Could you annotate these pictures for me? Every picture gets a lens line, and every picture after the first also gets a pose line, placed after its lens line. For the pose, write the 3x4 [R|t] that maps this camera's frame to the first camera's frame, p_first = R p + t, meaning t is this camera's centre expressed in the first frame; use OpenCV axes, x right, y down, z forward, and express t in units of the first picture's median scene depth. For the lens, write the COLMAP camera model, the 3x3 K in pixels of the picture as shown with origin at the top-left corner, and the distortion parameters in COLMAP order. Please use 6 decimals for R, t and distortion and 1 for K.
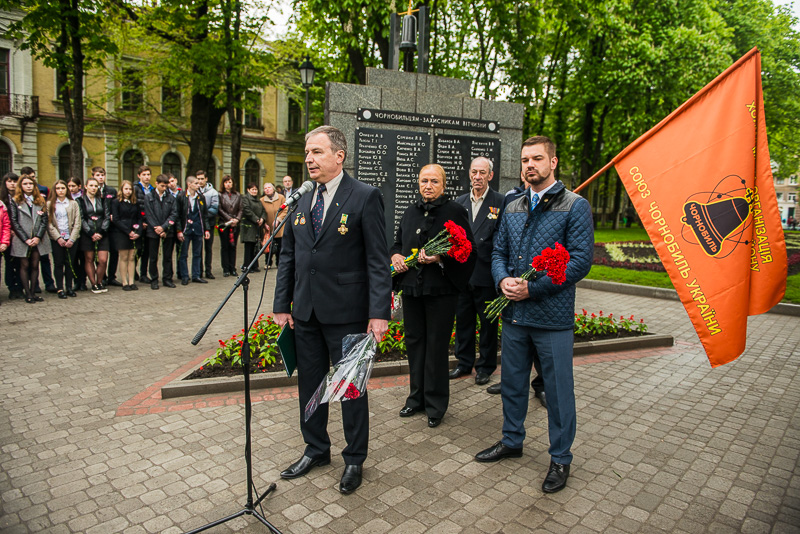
lens RADIAL K [[571.3, 0, 402.0], [0, 571.3, 269.5], [0, 0, 1]] dist [-0.046454, -0.009051]
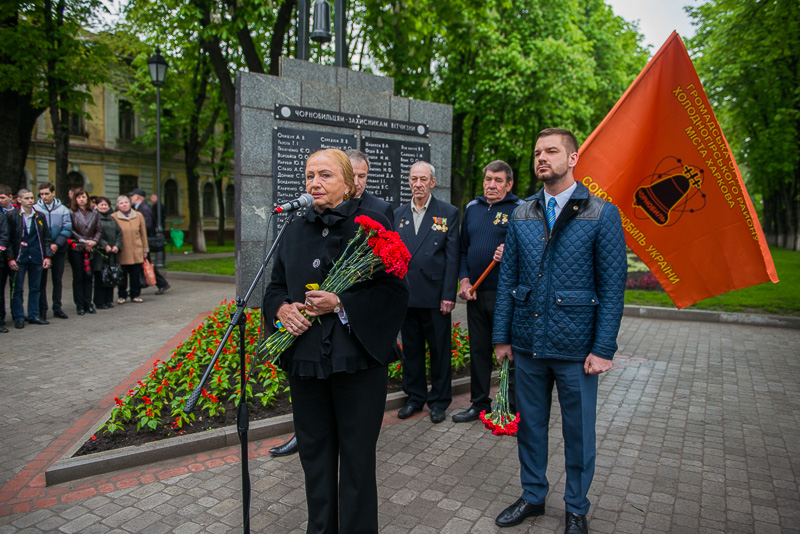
lens RADIAL K [[617.0, 0, 398.3], [0, 617.0, 263.6], [0, 0, 1]] dist [-0.036758, -0.005880]
pose [[0.965101, -0.035901, 0.259406, -0.093803], [0.048180, 0.997991, -0.041134, -0.002017], [-0.257408, 0.052197, 0.964892, 0.059626]]
